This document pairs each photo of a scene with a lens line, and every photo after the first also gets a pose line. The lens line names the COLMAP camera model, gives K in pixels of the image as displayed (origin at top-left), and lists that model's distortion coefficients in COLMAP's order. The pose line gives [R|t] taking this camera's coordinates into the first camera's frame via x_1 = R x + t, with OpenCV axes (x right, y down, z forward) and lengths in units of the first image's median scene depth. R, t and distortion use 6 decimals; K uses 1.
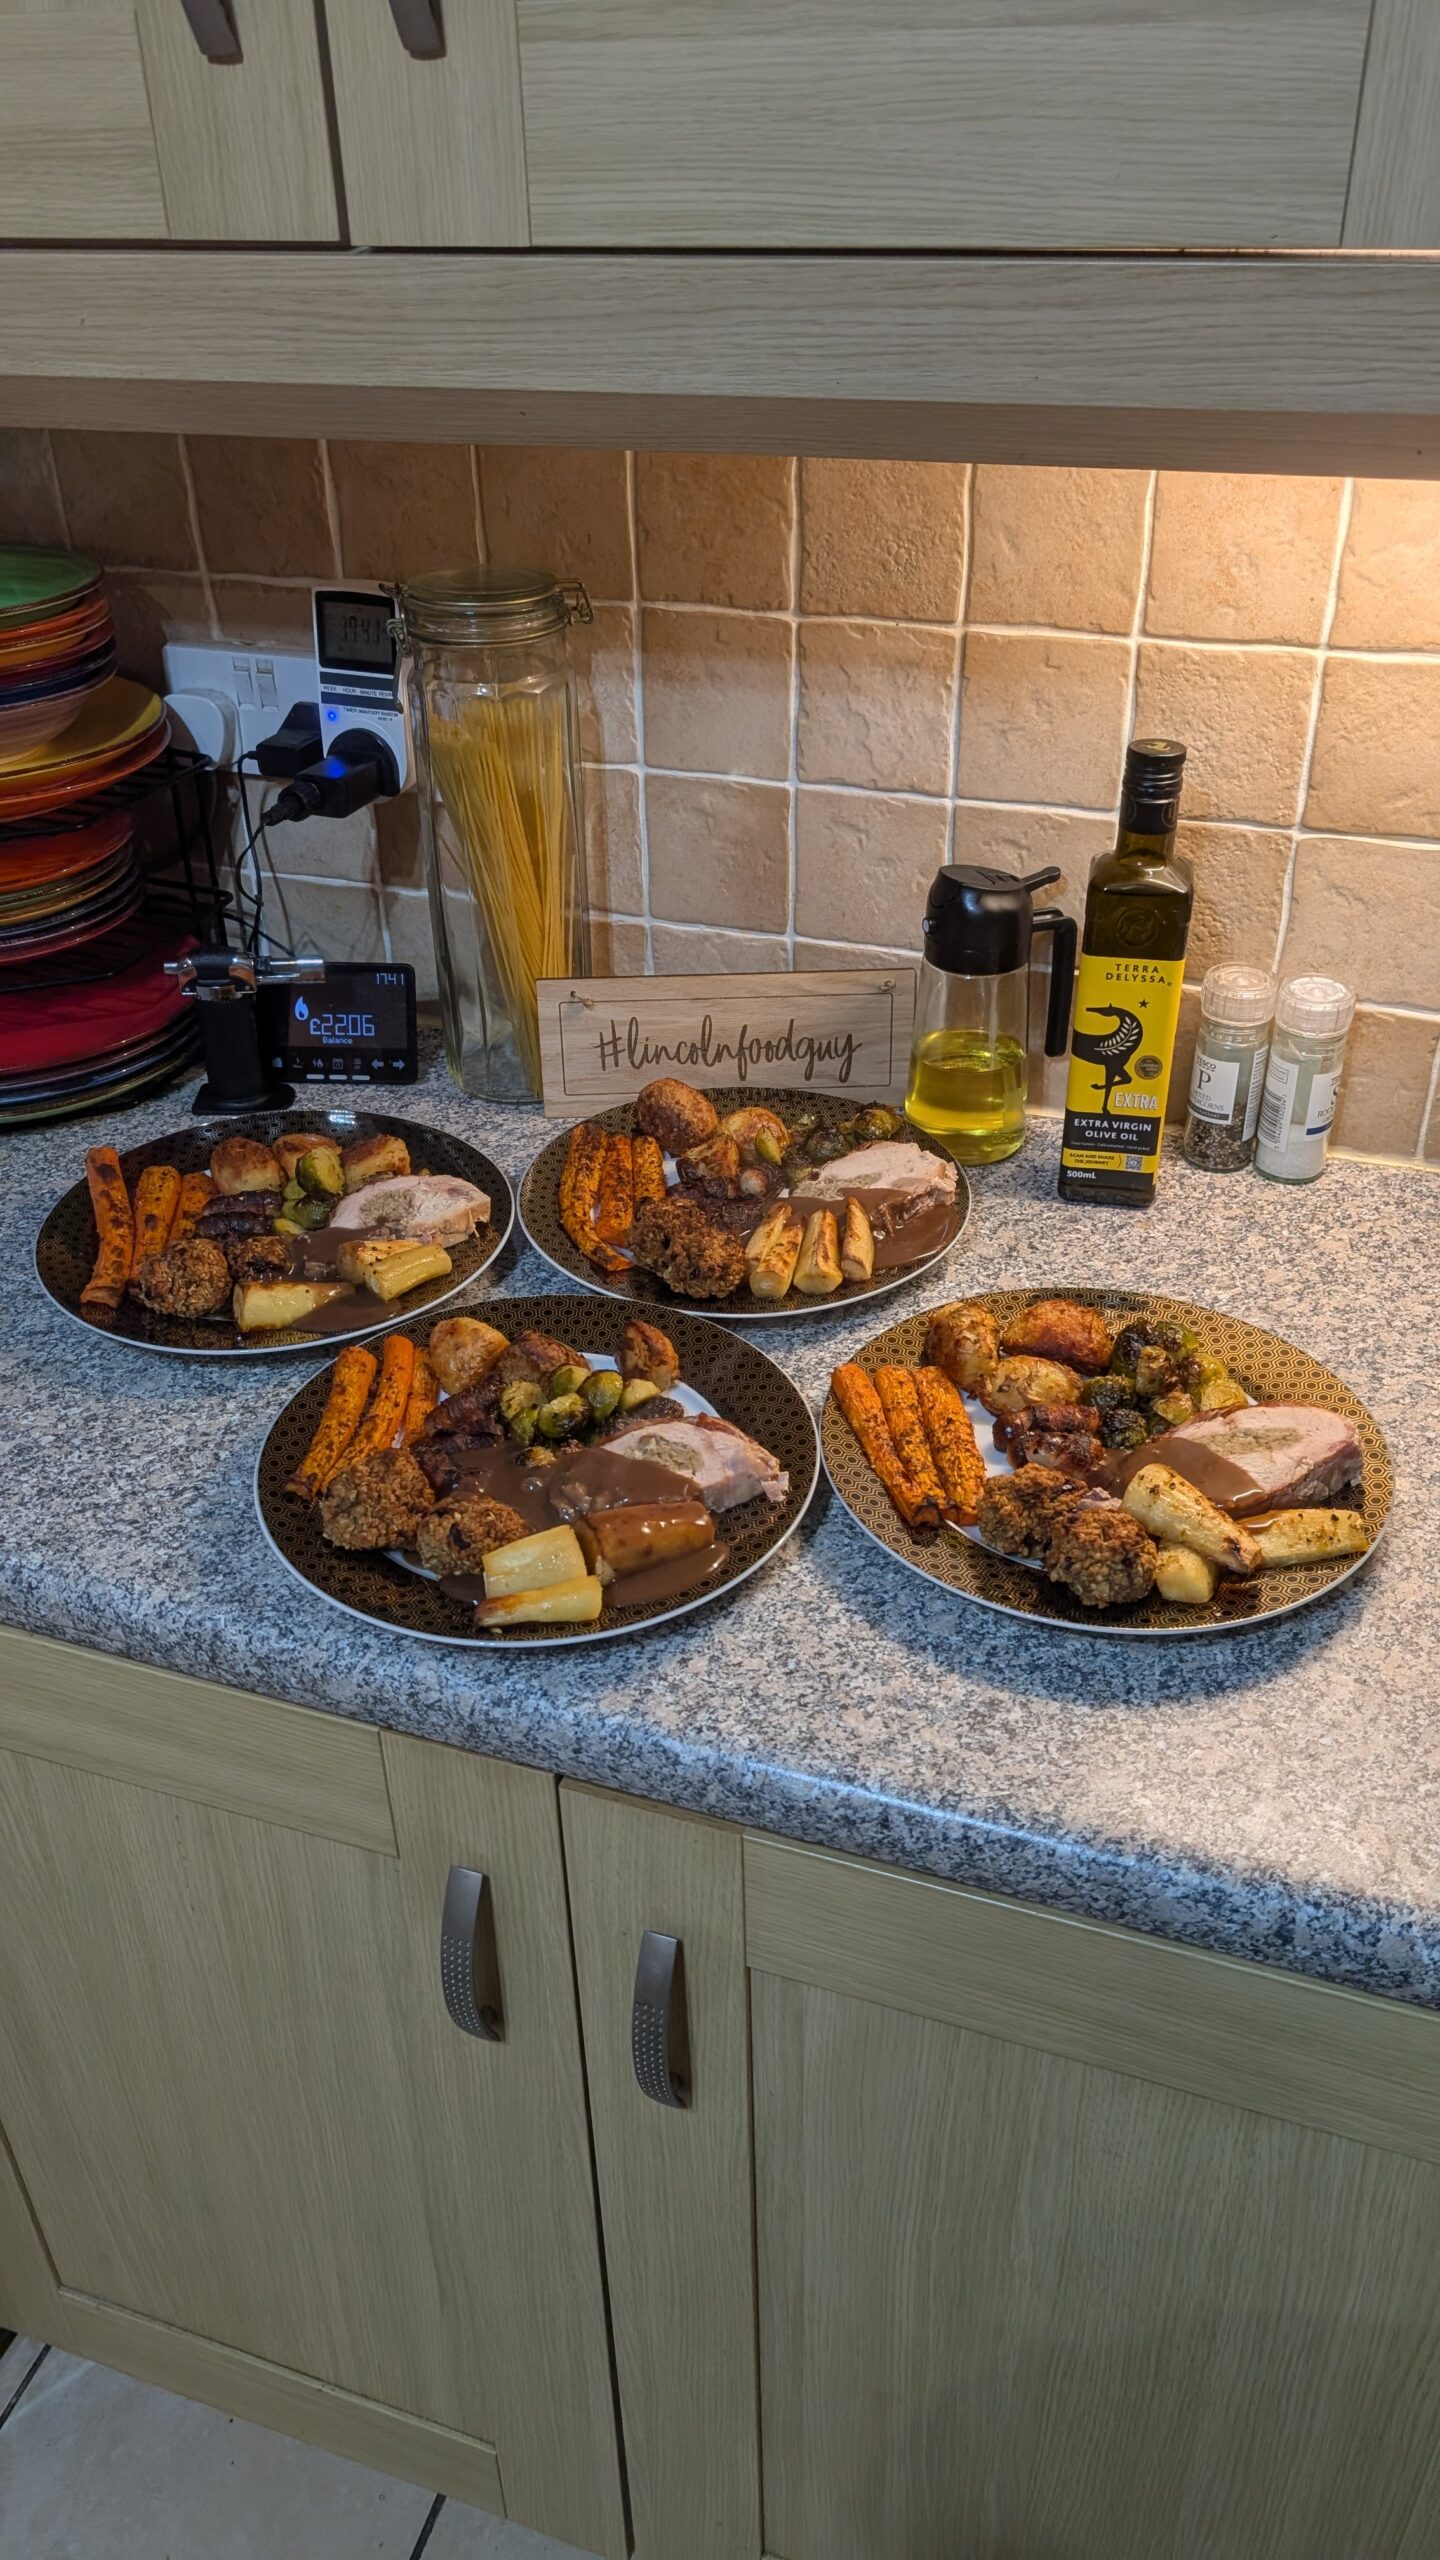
lens RADIAL K [[1865.6, 0, 723.3], [0, 1865.6, 1280.2], [0, 0, 1]] dist [-0.006677, -0.007707]
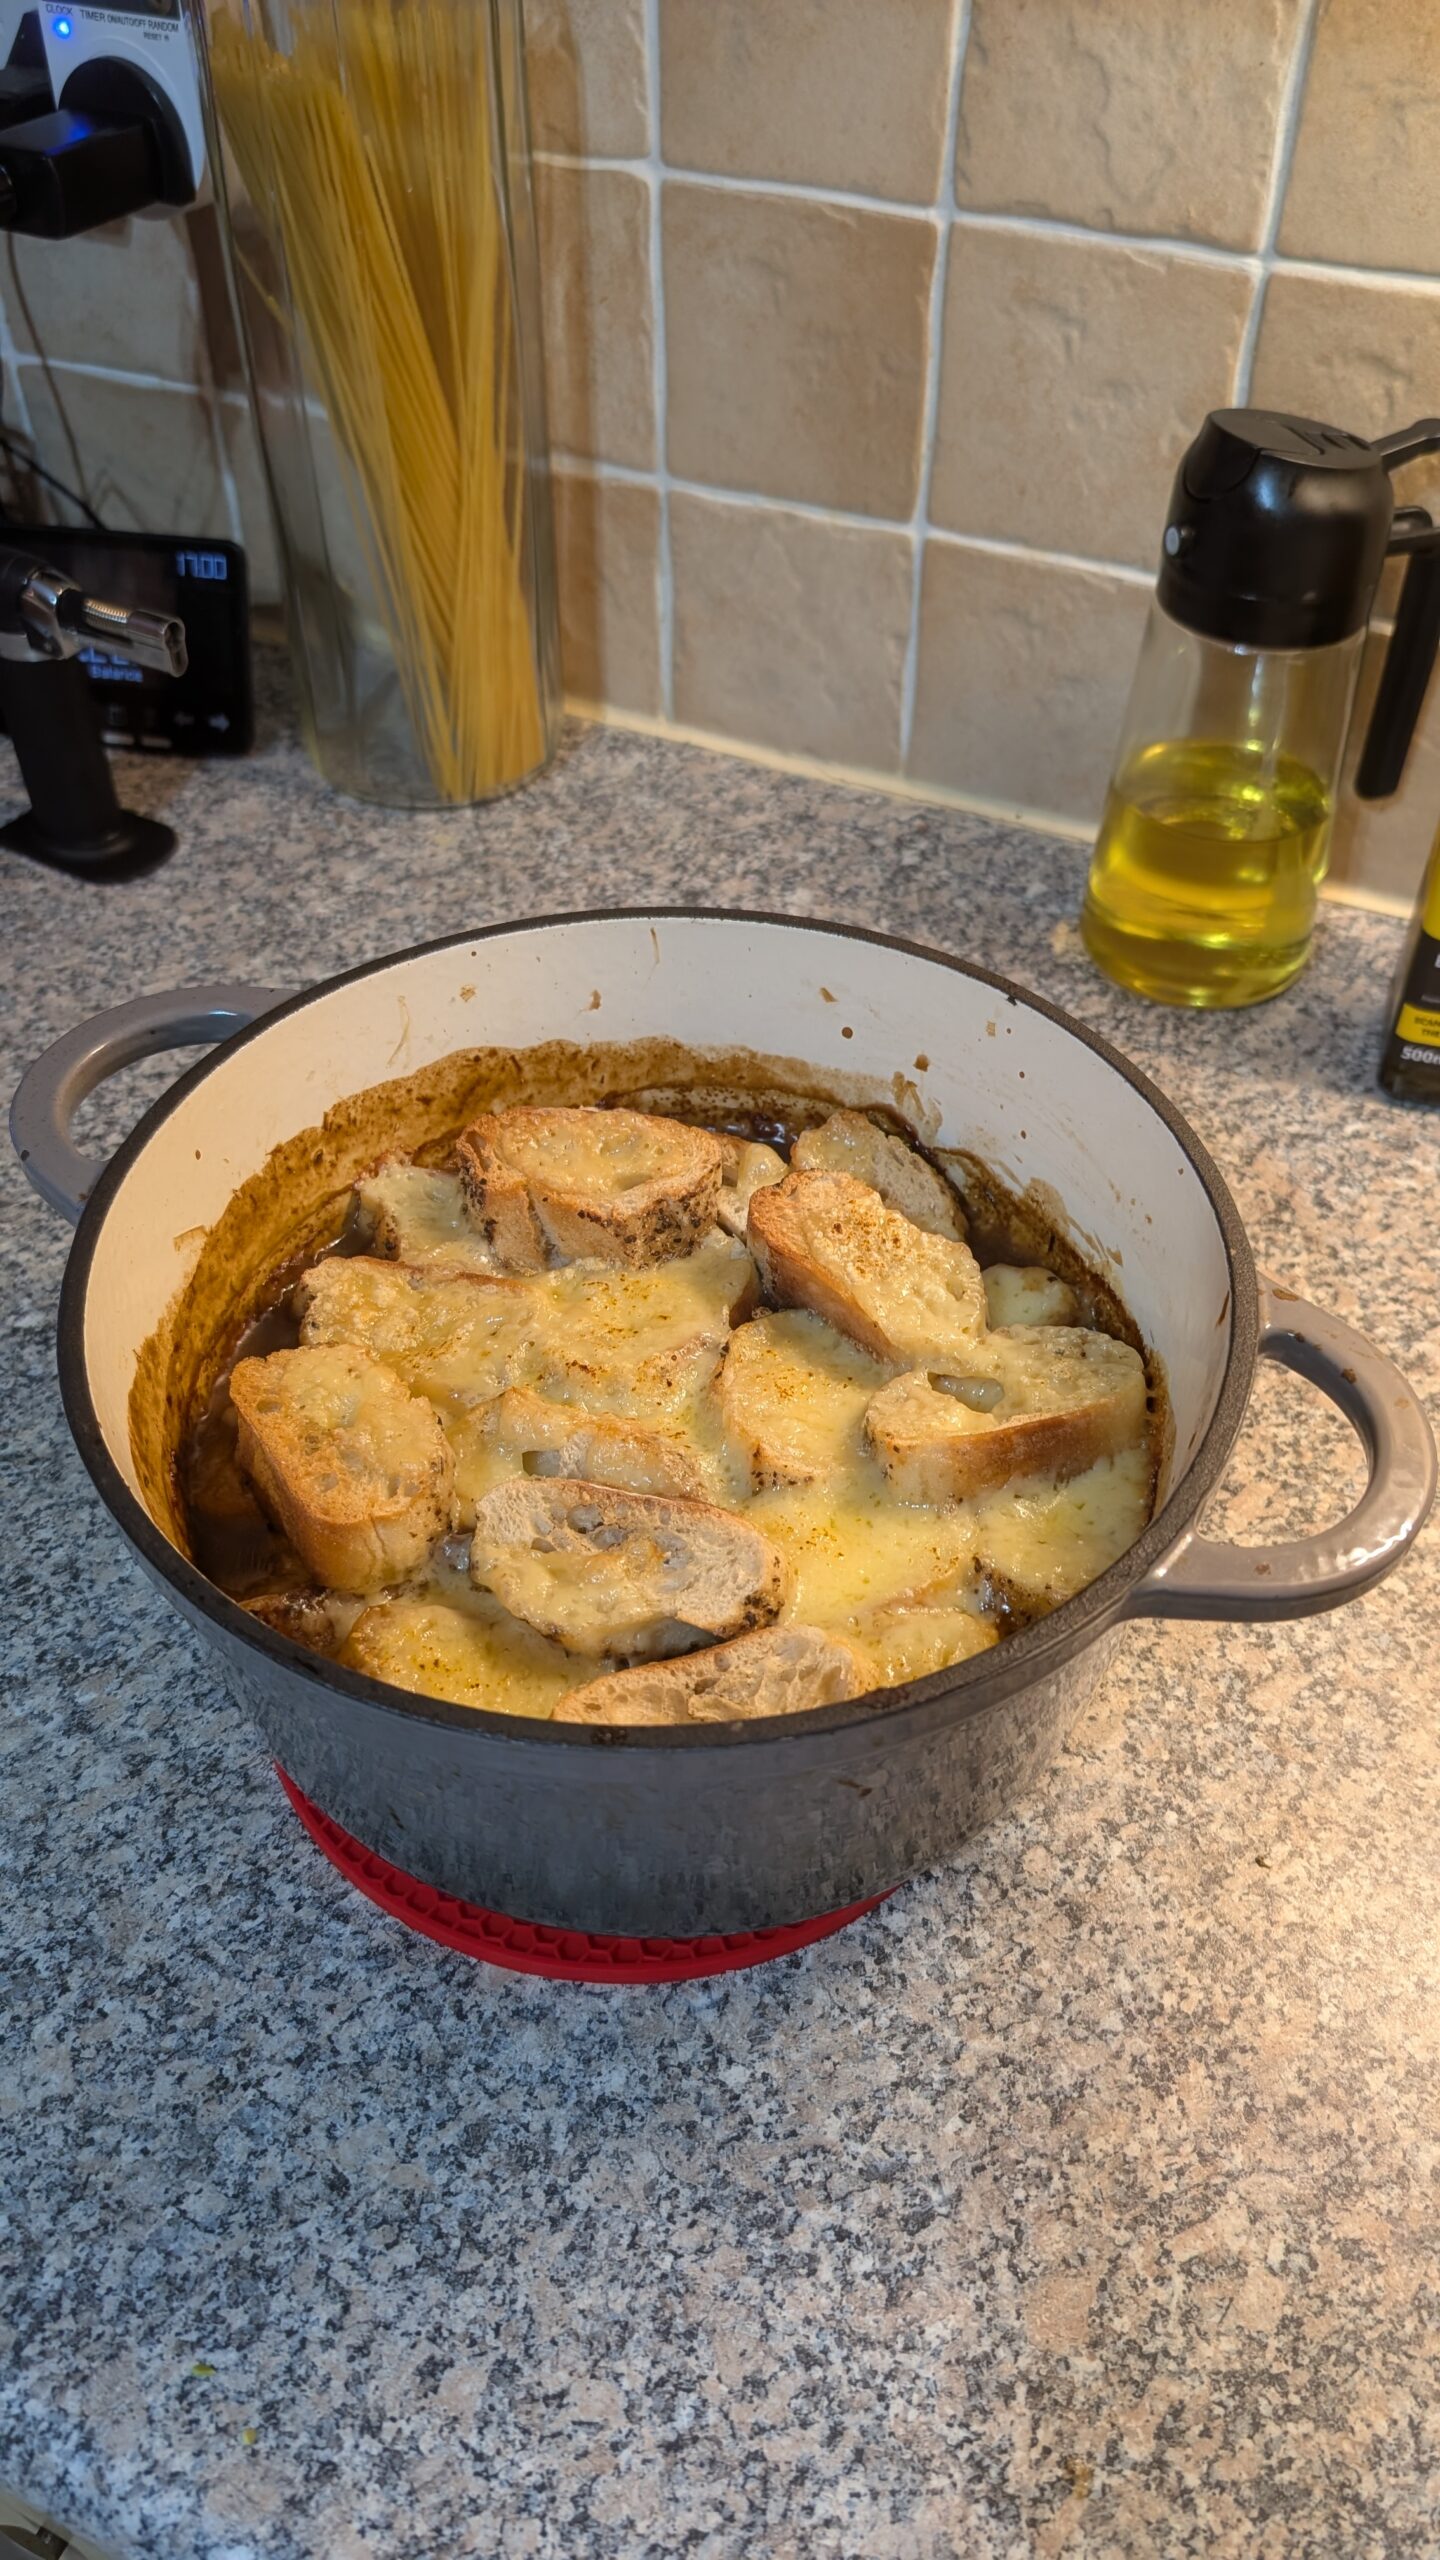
lens RADIAL K [[1865.6, 0, 746.7], [0, 1865.6, 1255.5], [0, 0, 1]] dist [-0.006677, -0.007707]
pose [[0.994786, 0.083546, -0.058481, 0.042057], [-0.069575, 0.975274, 0.209763, -0.106170], [0.074560, -0.204600, 0.976002, 0.509731]]
